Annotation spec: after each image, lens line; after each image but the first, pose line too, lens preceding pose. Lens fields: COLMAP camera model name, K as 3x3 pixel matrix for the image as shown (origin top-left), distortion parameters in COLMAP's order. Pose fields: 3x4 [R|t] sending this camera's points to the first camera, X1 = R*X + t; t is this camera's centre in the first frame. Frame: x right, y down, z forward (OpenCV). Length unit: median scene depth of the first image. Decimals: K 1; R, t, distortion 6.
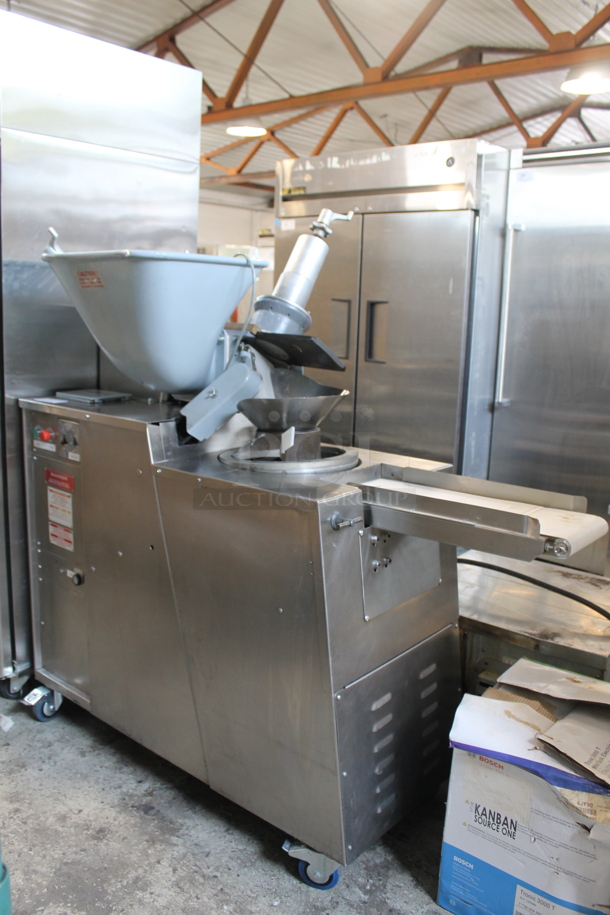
lens RADIAL K [[787.2, 0, 305.0], [0, 787.2, 457.5], [0, 0, 1]] dist [-0.151156, 0.132668]
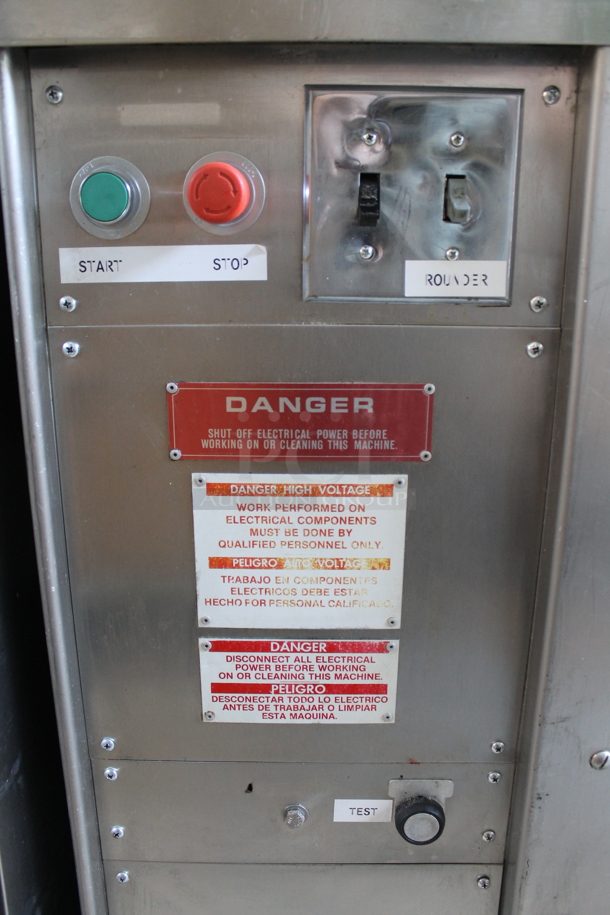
lens RADIAL K [[787.2, 0, 305.0], [0, 787.2, 457.5], [0, 0, 1]] dist [-0.151156, 0.132668]
pose [[0.777707, -0.210924, 0.592184, -0.426446], [0.149754, 0.977072, 0.151342, 0.007141], [-0.610528, -0.029018, 0.791463, 0.820784]]
